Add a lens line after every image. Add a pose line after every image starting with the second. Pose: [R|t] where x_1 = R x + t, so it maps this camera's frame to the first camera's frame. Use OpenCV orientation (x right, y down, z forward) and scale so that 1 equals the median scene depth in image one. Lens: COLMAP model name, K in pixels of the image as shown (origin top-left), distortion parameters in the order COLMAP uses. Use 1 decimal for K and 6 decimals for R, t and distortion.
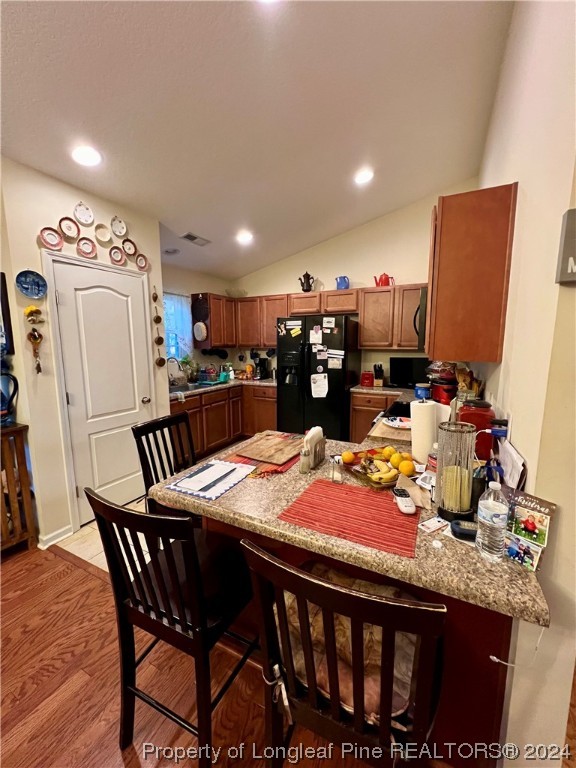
lens RADIAL K [[306.3, 0, 294.2], [0, 306.3, 383.0], [0, 0, 1]] dist [-0.003194, -0.000265]
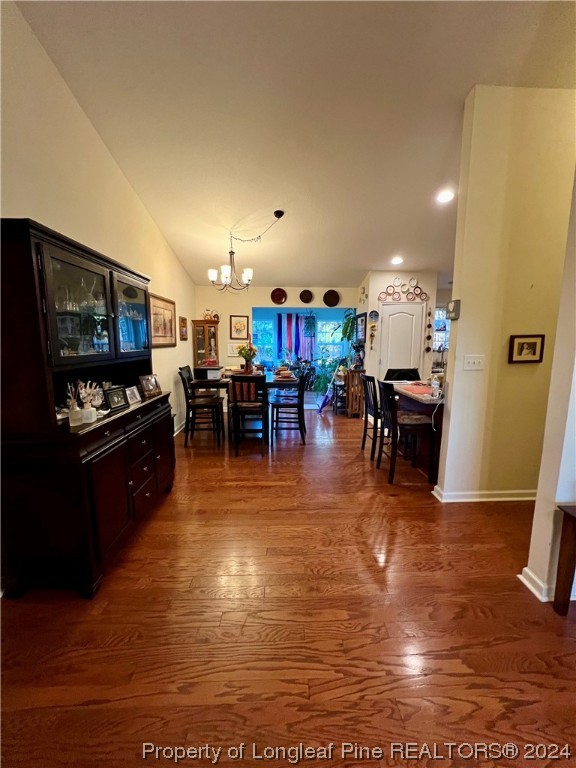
lens RADIAL K [[306.3, 0, 290.2], [0, 306.3, 384.0], [0, 0, 1]] dist [-0.003194, -0.000265]
pose [[0.472161, 0.129722, -0.871915, 0.812621], [-0.123419, 0.989099, 0.080322, 0.092285], [0.872830, 0.069686, 0.483024, -0.592080]]
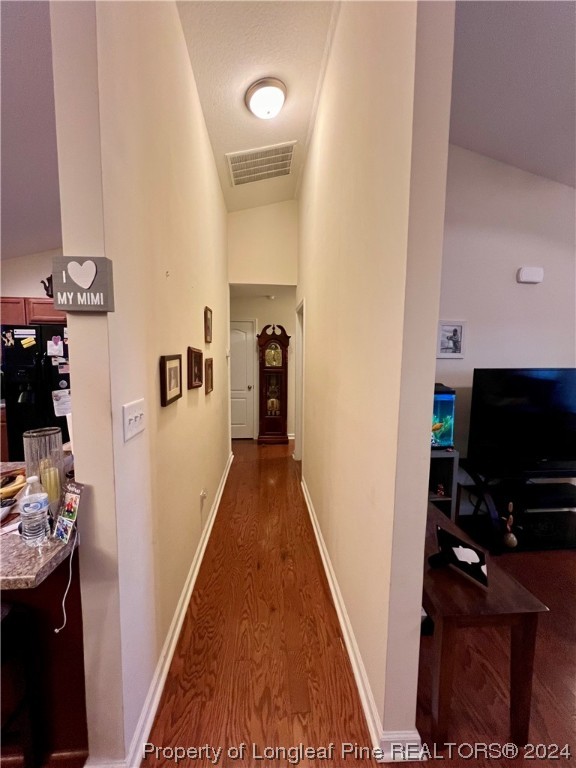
lens RADIAL K [[306.3, 0, 286.7], [0, 306.3, 382.9], [0, 0, 1]] dist [-0.003194, -0.000265]
pose [[0.855823, -0.038789, 0.515813, 0.296115], [0.059625, 0.997935, -0.023884, 0.017868], [-0.513821, 0.051196, 0.856368, -0.168769]]
